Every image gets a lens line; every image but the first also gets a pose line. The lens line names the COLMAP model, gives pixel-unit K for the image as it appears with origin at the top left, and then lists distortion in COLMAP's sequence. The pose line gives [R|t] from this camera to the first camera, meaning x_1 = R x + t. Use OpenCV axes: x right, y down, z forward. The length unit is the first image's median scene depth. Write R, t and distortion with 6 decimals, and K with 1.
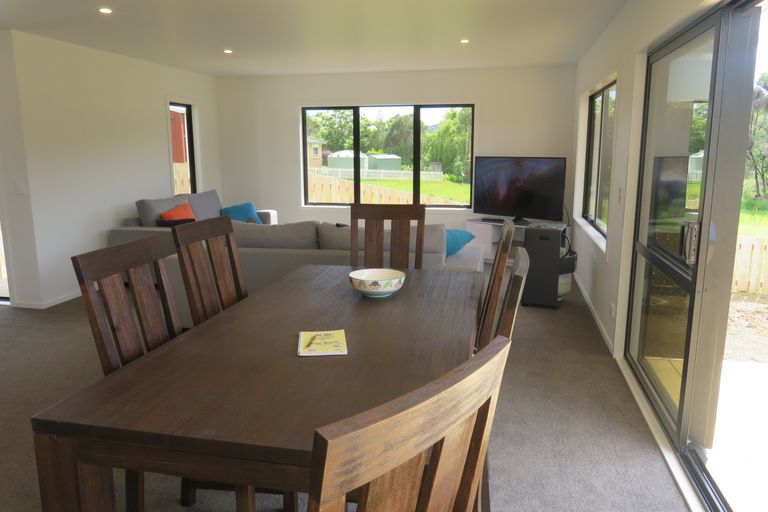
lens RADIAL K [[568.7, 0, 384.0], [0, 568.7, 256.0], [0, 0, 1]] dist [-0.022468, -0.002234]
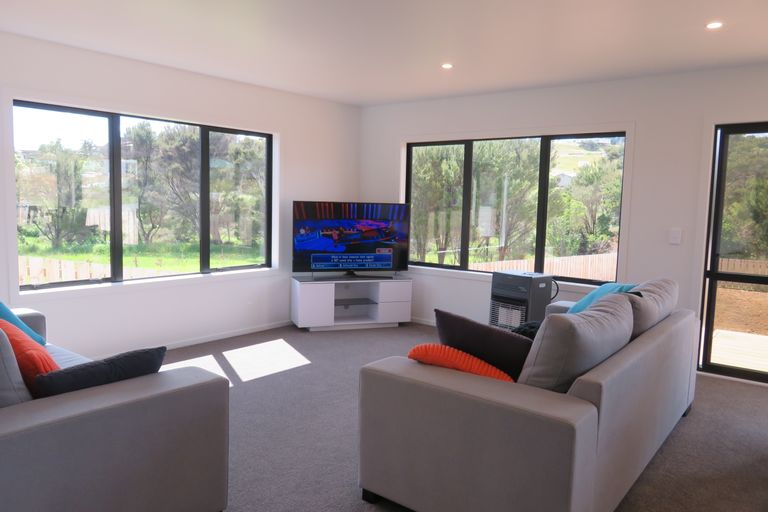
lens RADIAL K [[568.7, 0, 384.0], [0, 568.7, 256.0], [0, 0, 1]] dist [-0.022468, -0.002234]
pose [[0.441162, -0.071148, 0.894603, -0.483385], [0.143600, 0.989604, 0.007889, -0.085816], [-0.885864, 0.124985, 0.446792, 0.532249]]
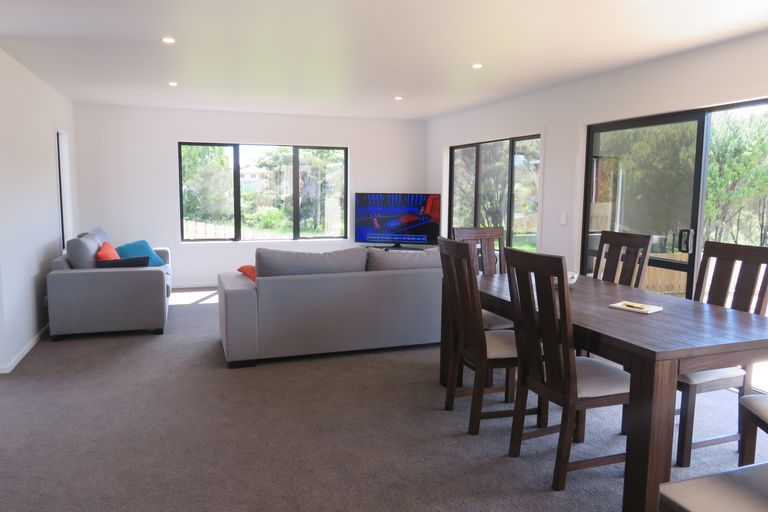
lens RADIAL K [[568.7, 0, 384.0], [0, 568.7, 256.0], [0, 0, 1]] dist [-0.022468, -0.002234]
pose [[0.851162, -0.050560, 0.522463, -0.385934], [0.085951, 0.995340, -0.043705, 0.006114], [-0.517819, 0.082106, 0.851541, 0.004125]]
